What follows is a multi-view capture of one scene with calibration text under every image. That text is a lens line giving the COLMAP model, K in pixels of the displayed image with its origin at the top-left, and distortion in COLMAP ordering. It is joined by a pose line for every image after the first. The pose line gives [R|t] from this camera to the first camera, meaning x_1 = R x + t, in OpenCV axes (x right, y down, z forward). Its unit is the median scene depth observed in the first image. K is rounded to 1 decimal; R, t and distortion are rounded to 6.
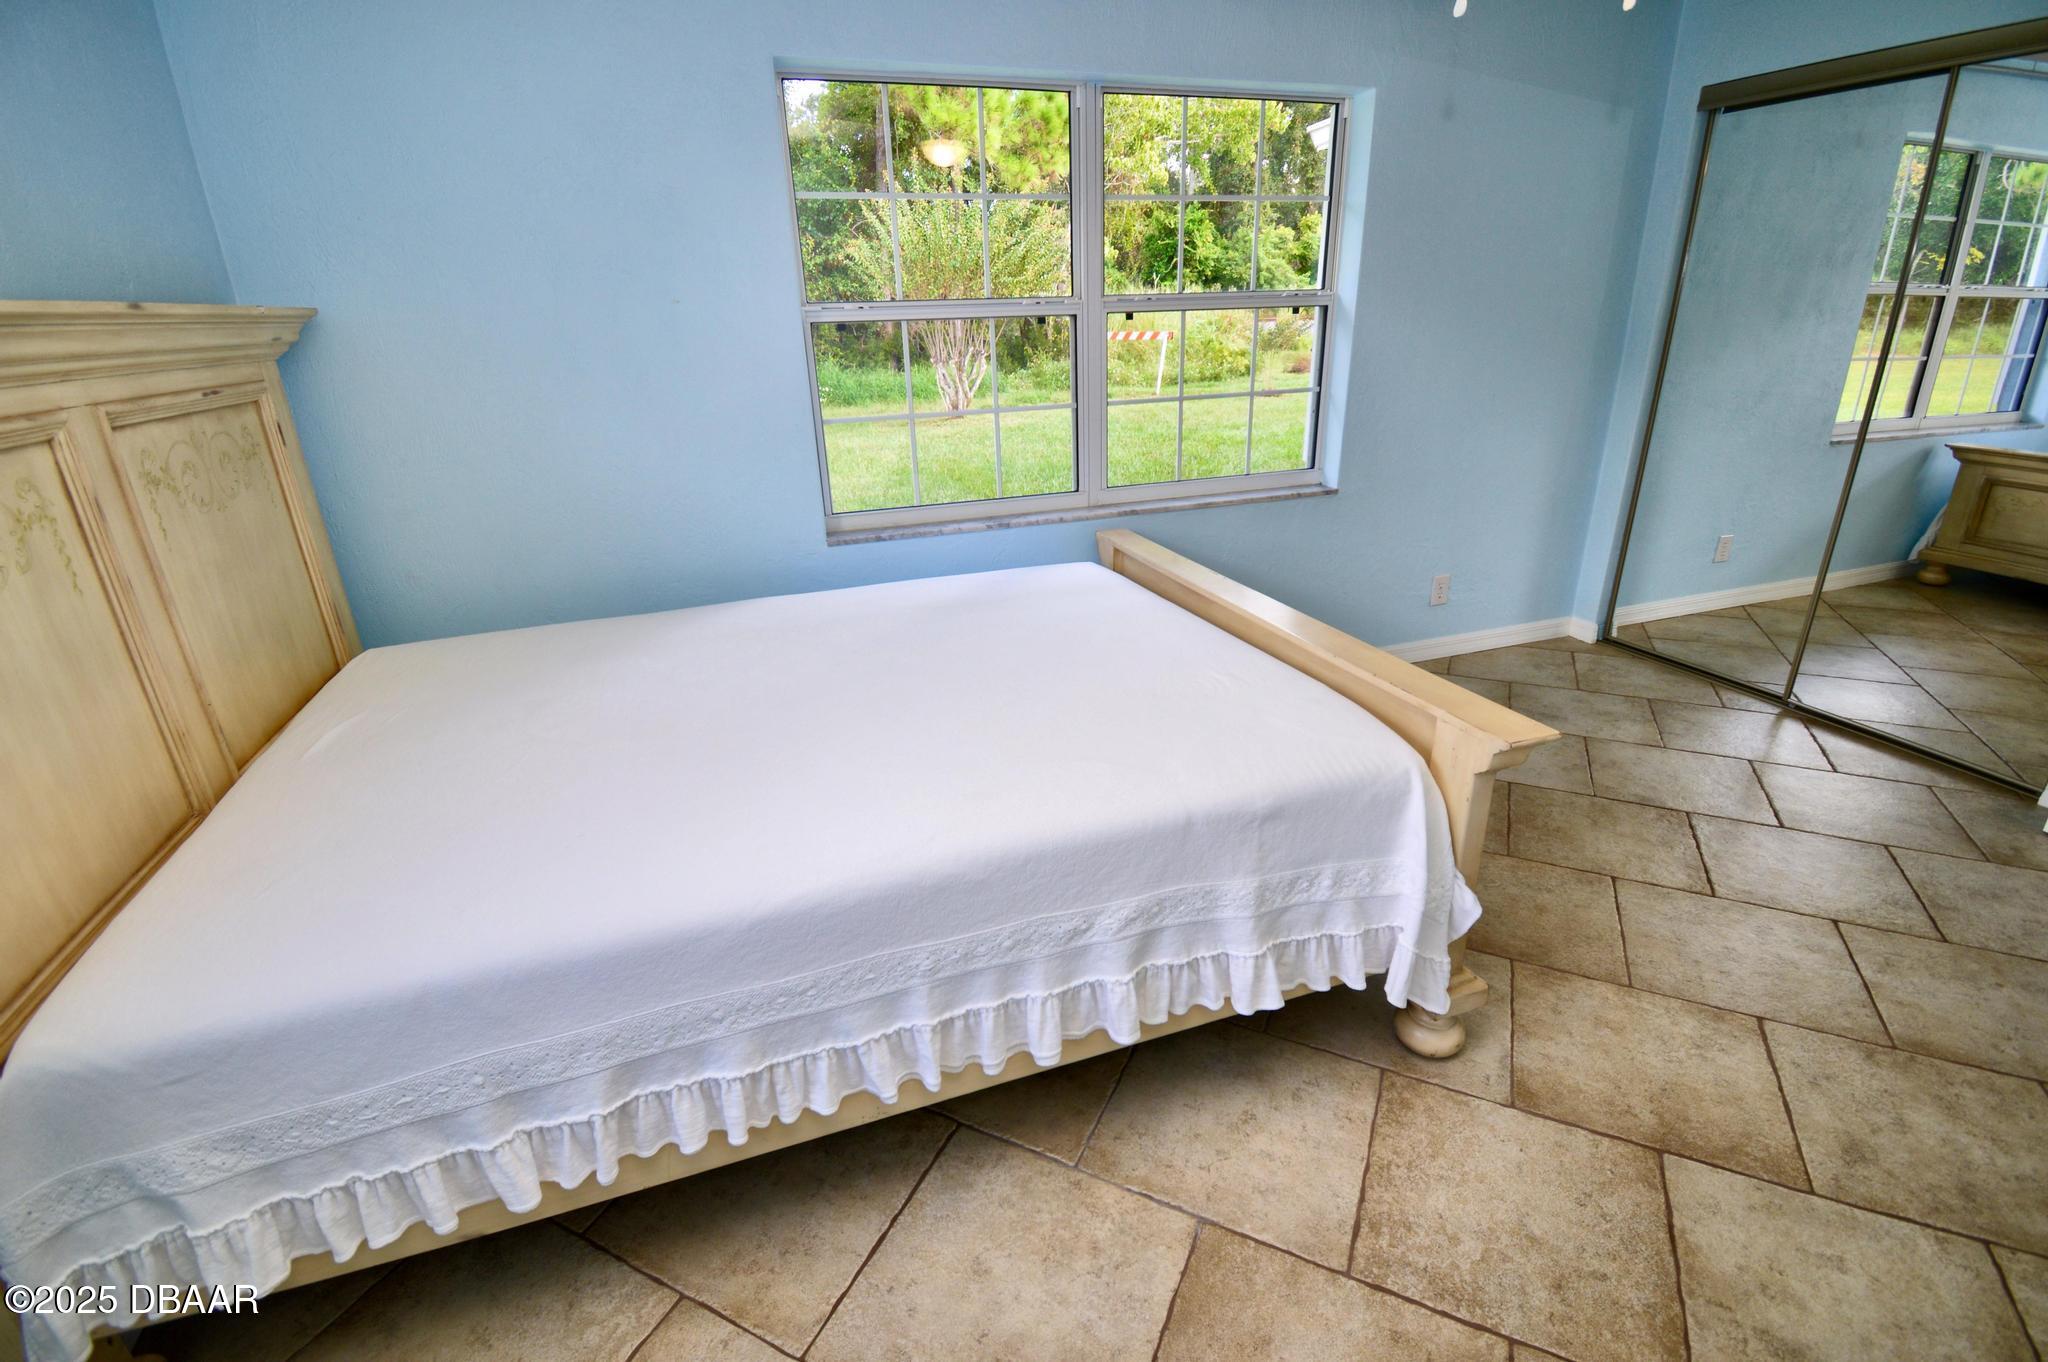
lens RADIAL K [[911.6, 0, 1020.2], [0, 911.6, 678.3], [0, 0, 1]] dist [0.015157, -0.022064]
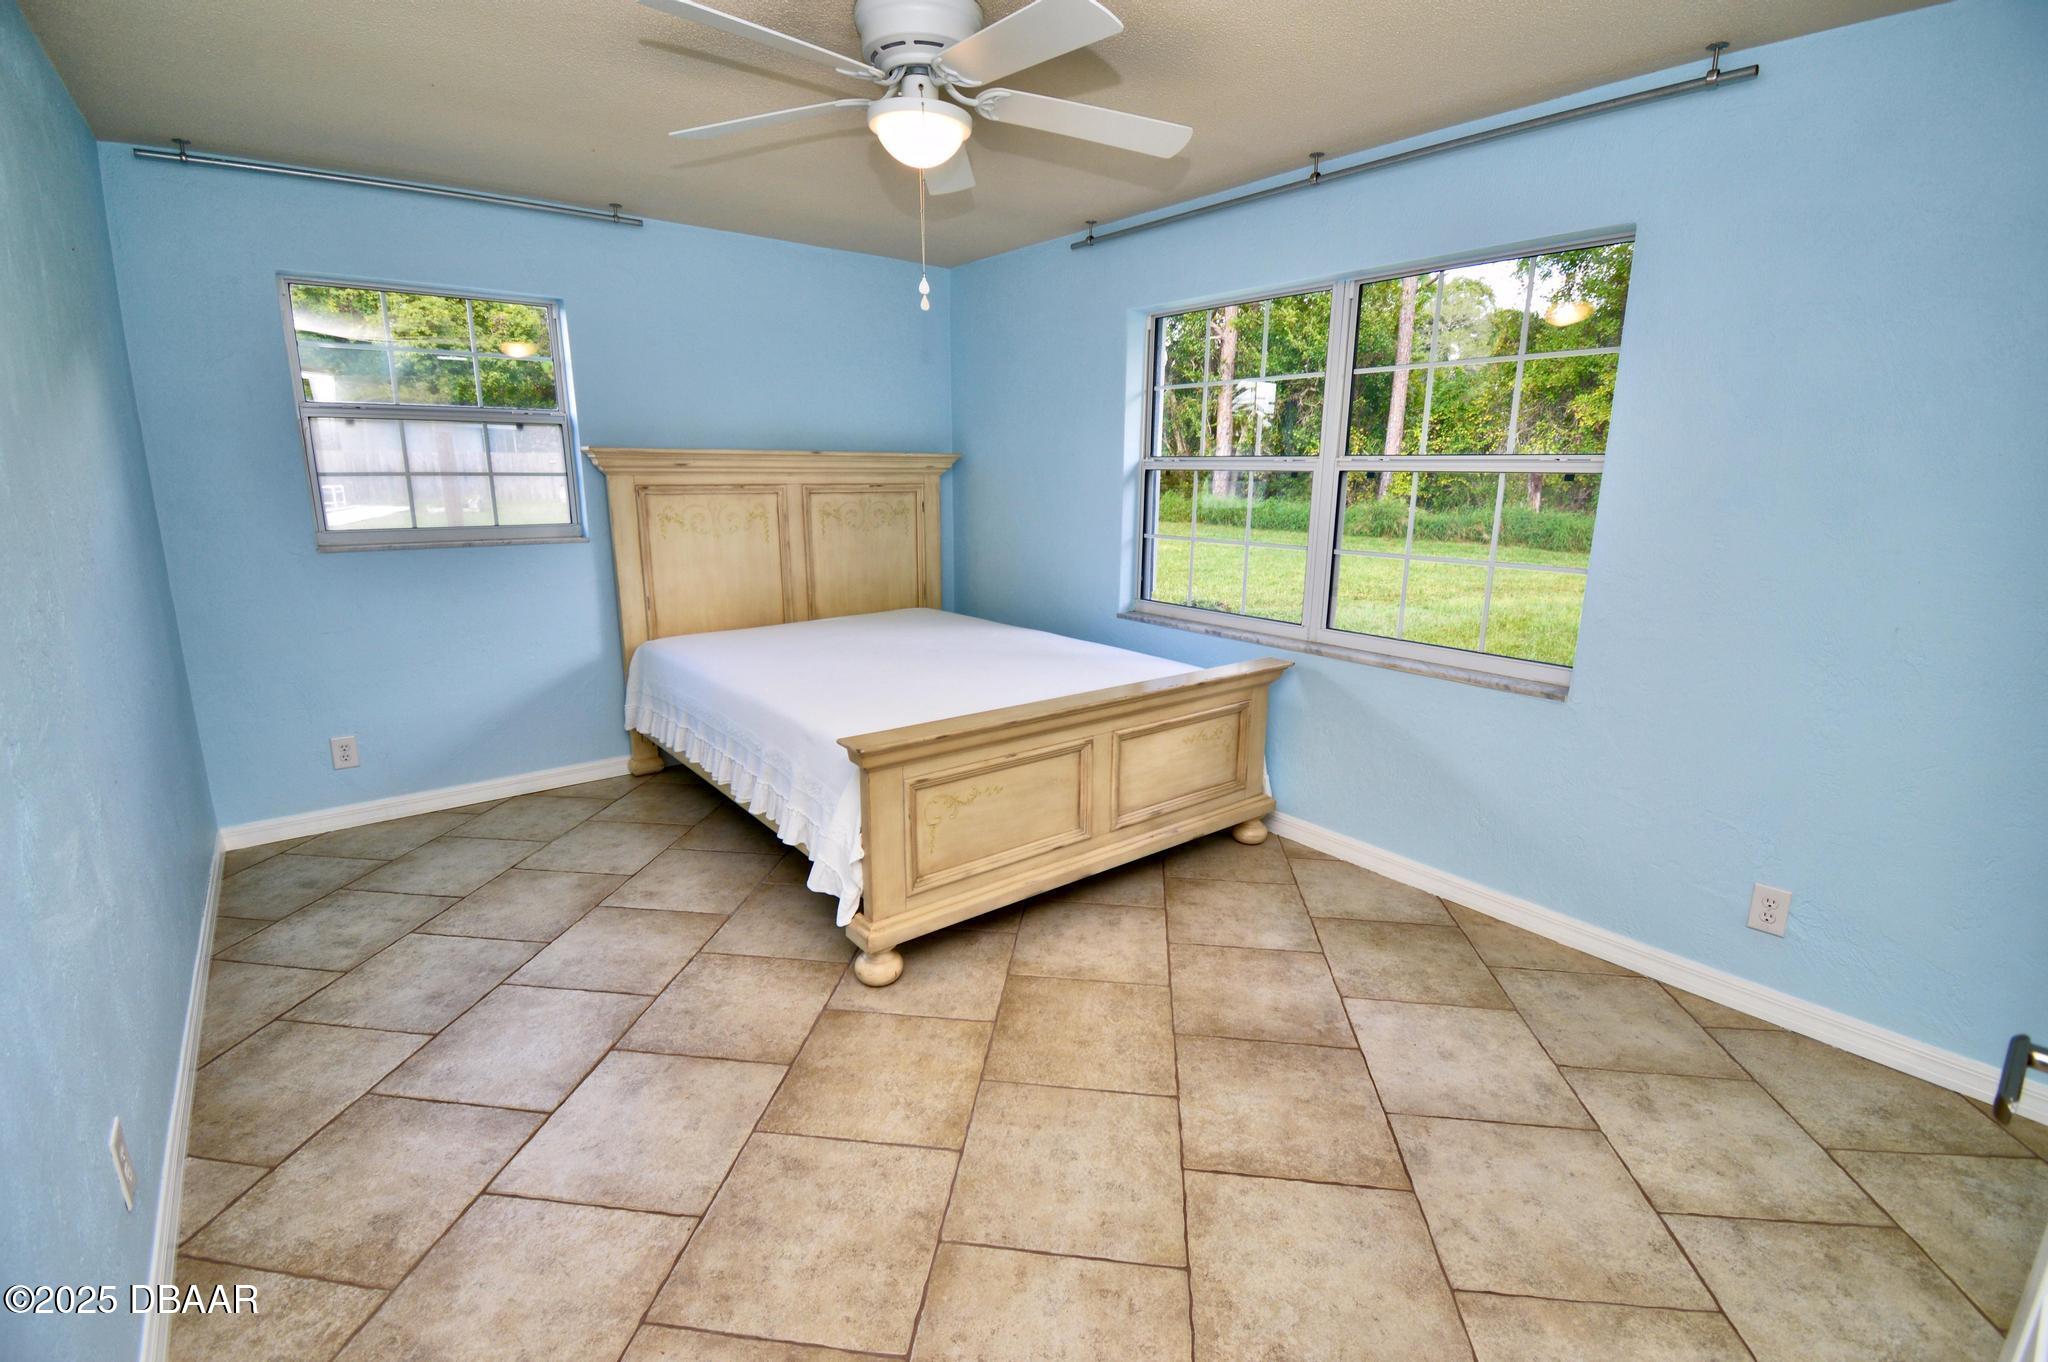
lens RADIAL K [[911.6, 0, 1007.8], [0, 911.6, 673.7], [0, 0, 1]] dist [0.015157, -0.022064]
pose [[0.322779, 0.237611, -0.916163, 1.659249], [-0.364960, 0.924364, 0.111157, -0.249532], [0.873280, 0.298484, 0.385084, 0.508881]]
